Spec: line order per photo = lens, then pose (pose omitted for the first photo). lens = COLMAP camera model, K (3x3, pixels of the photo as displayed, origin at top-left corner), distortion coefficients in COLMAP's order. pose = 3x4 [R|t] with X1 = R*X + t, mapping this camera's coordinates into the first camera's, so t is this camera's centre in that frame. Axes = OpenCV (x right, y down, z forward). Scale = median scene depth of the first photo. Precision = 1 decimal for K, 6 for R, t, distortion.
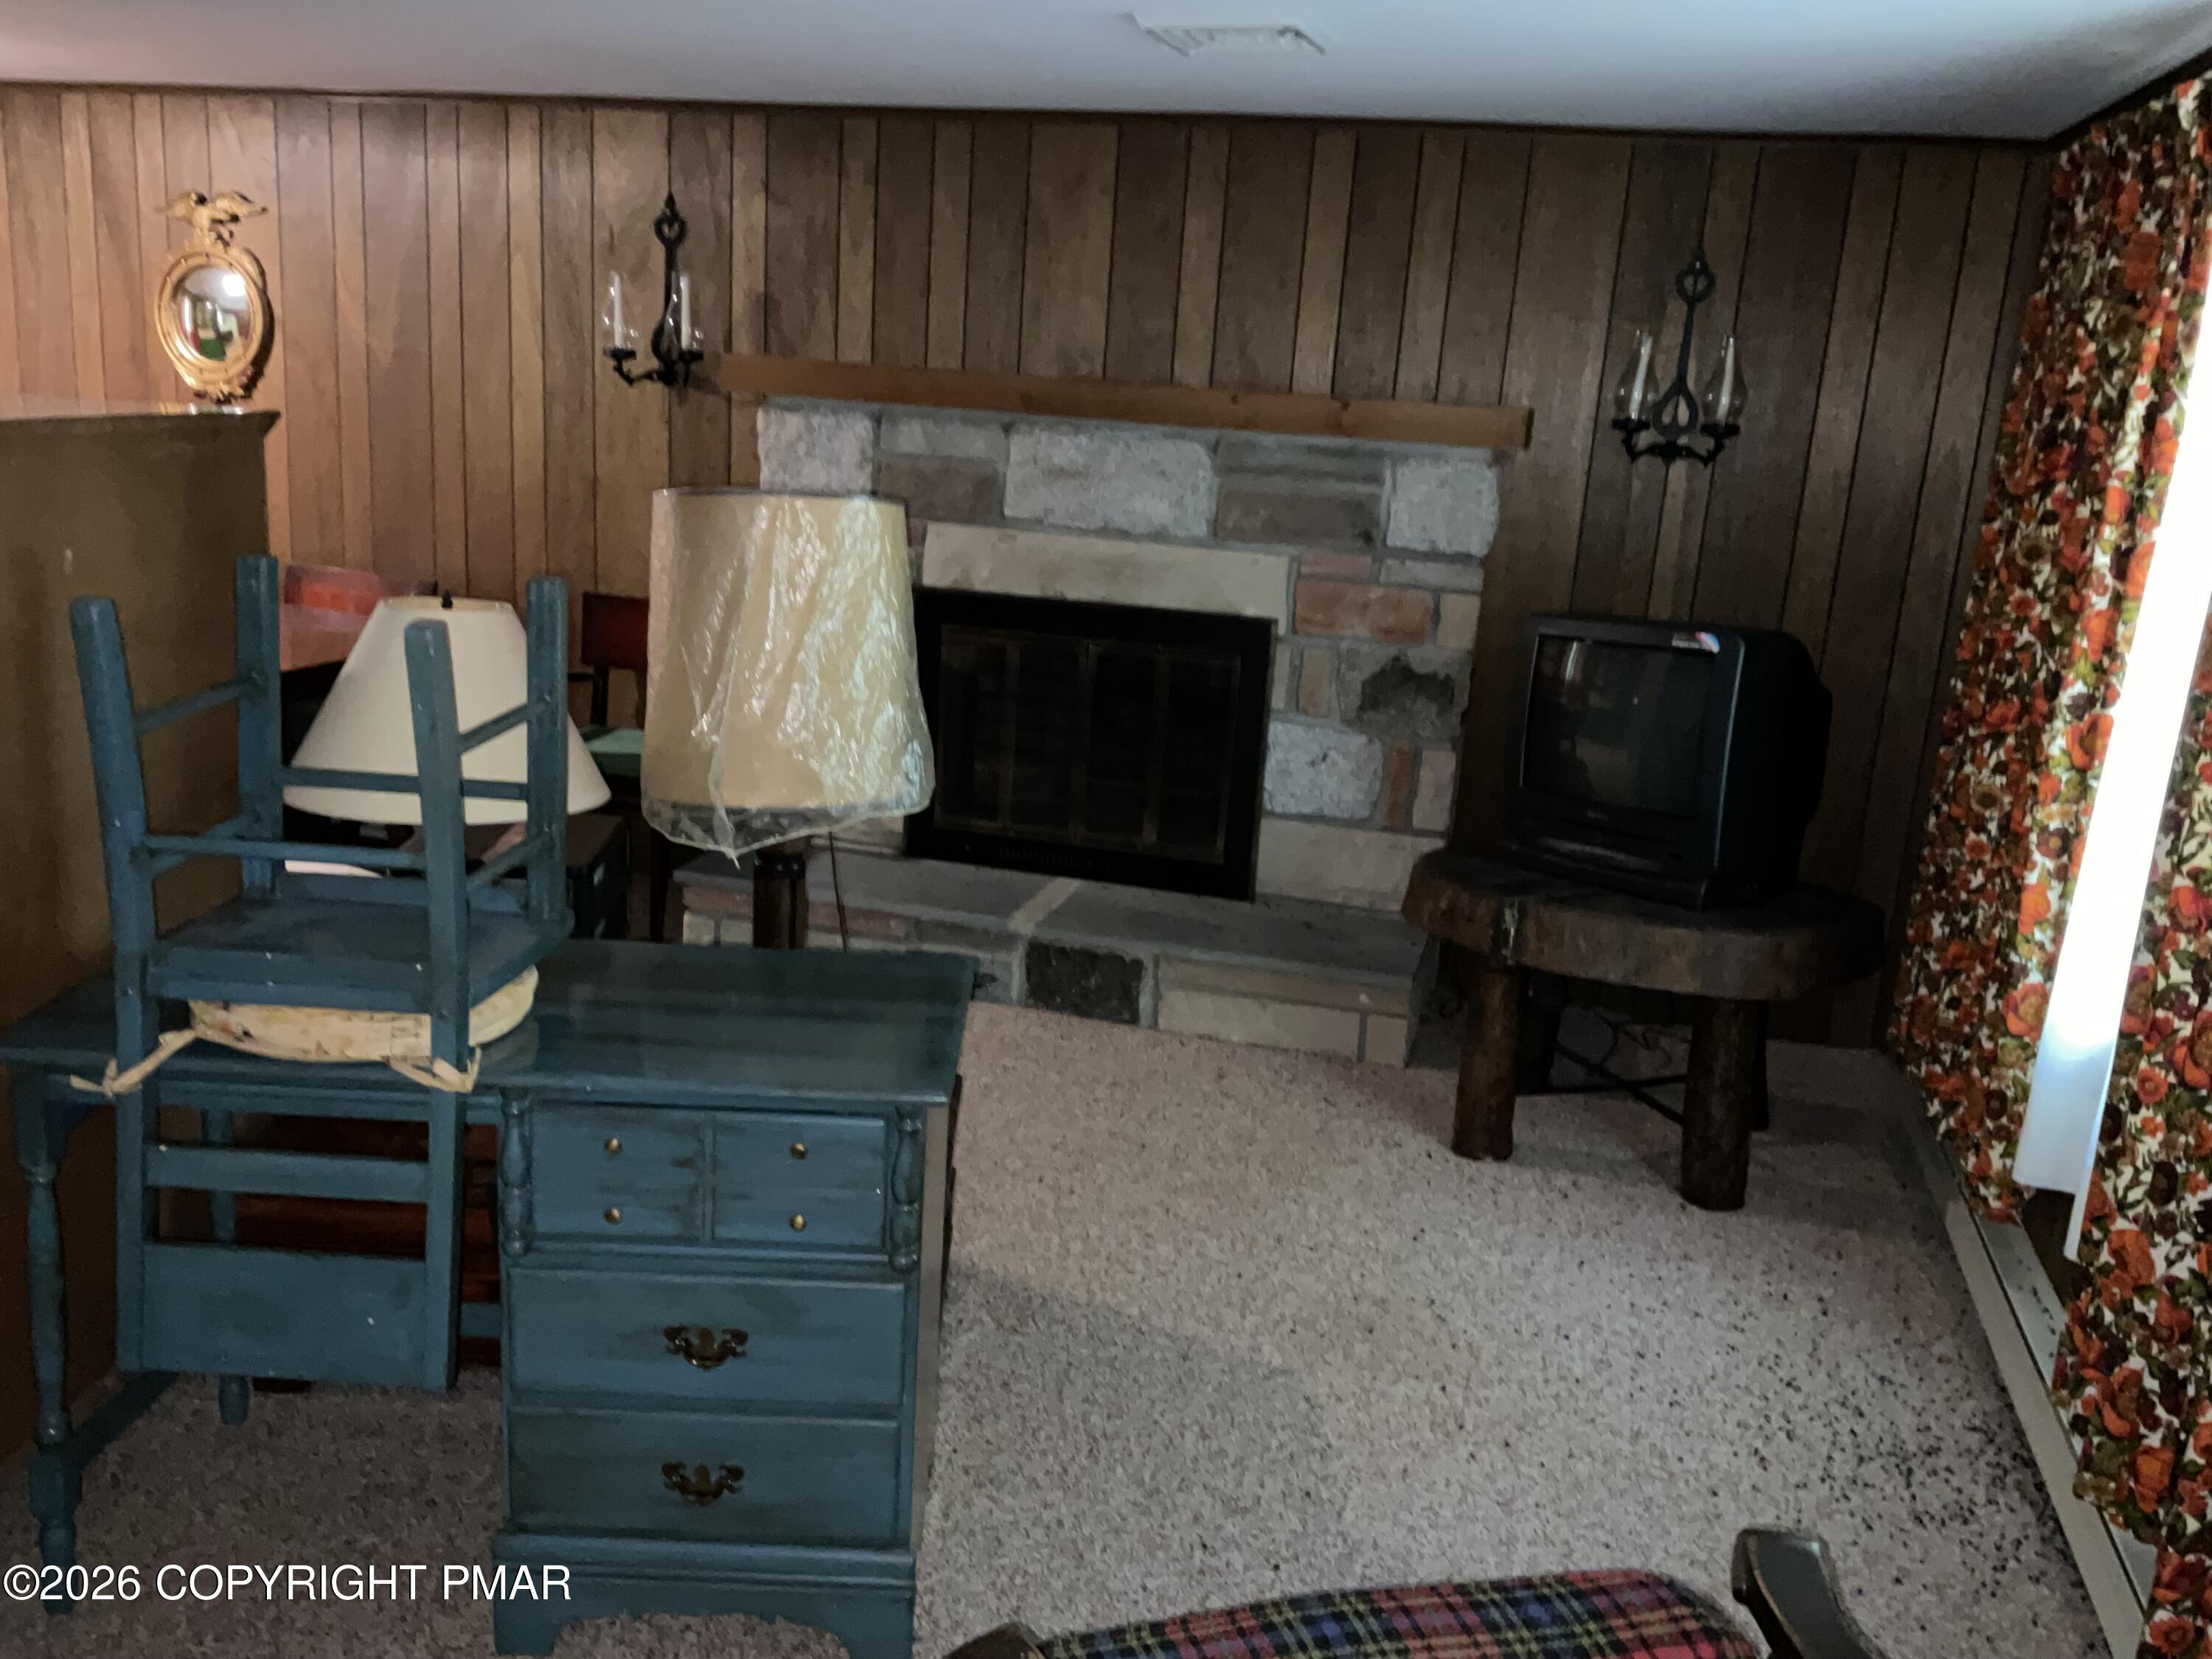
lens RADIAL K [[1591.4, 0, 1106.0], [0, 1591.4, 829.5], [0, 0, 1]] dist [0.003439, 0.002275]
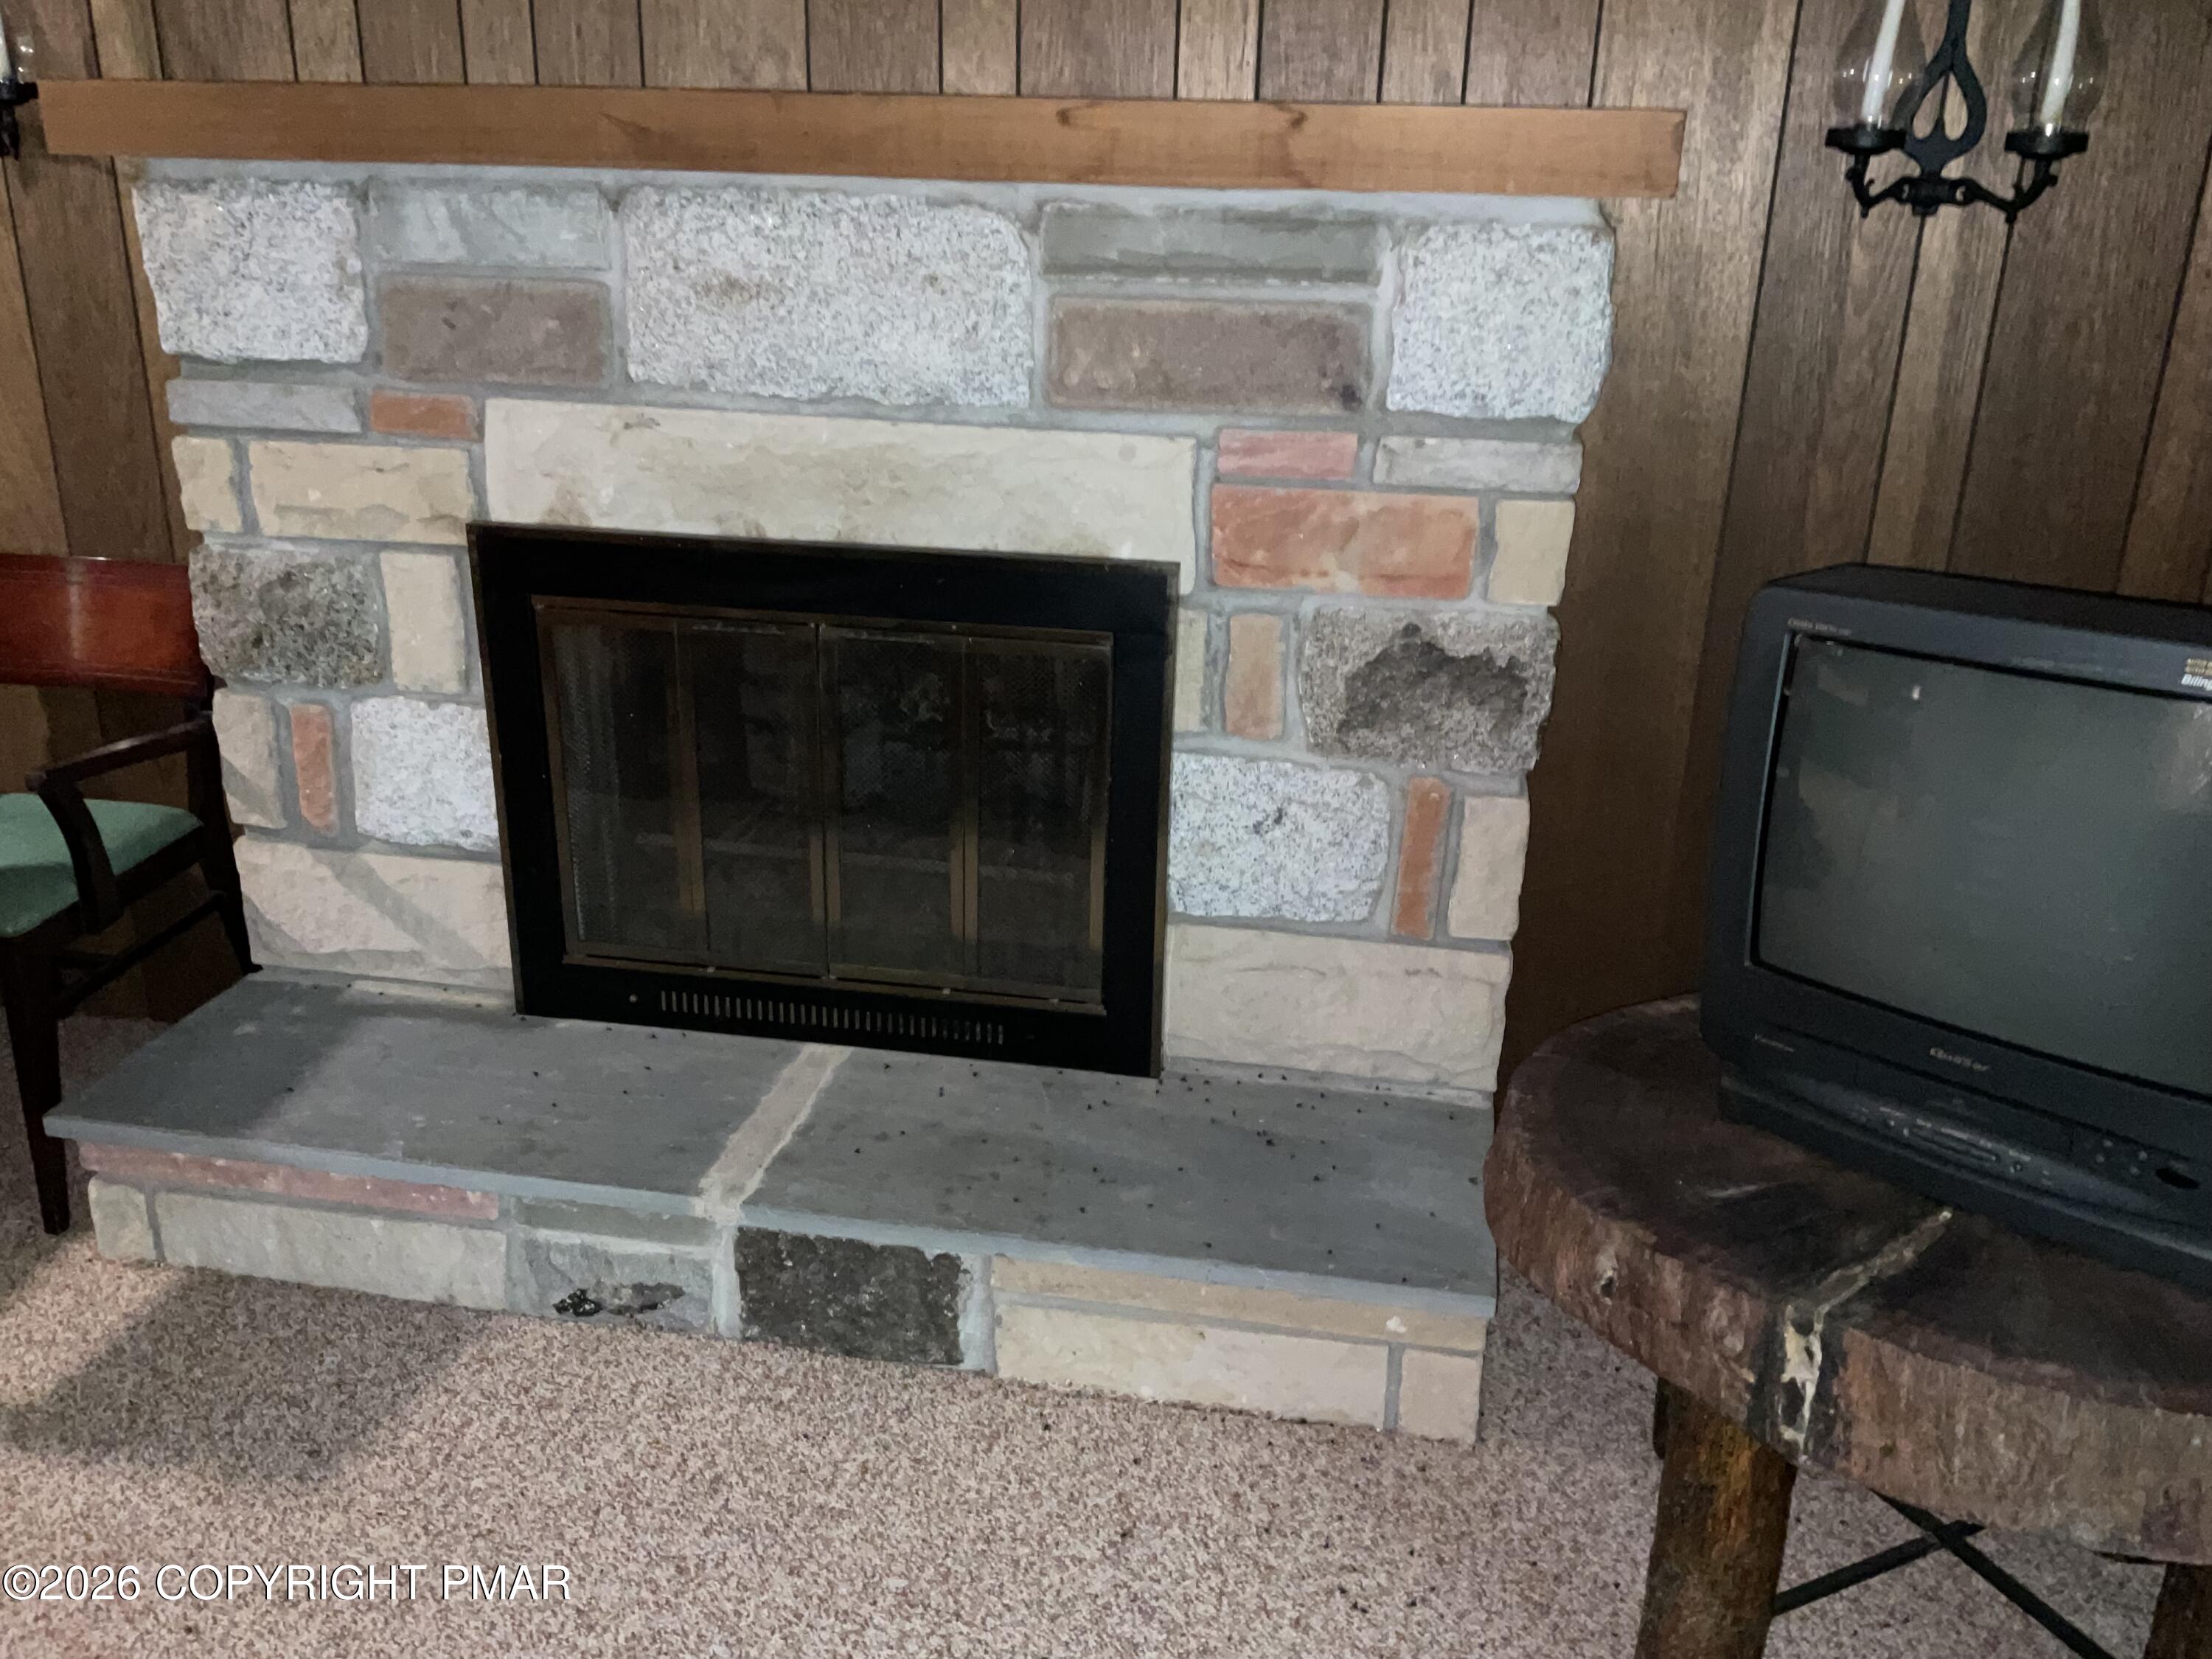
lens RADIAL K [[1693.5, 0, 1106.0], [0, 1693.5, 829.5], [0, 0, 1]] dist [-0.005155, -0.008210]
pose [[0.994662, -0.070878, 0.074993, 0.038260], [0.062478, 0.992079, 0.108979, -0.108802], [-0.082123, -0.103712, 0.991211, 0.457620]]
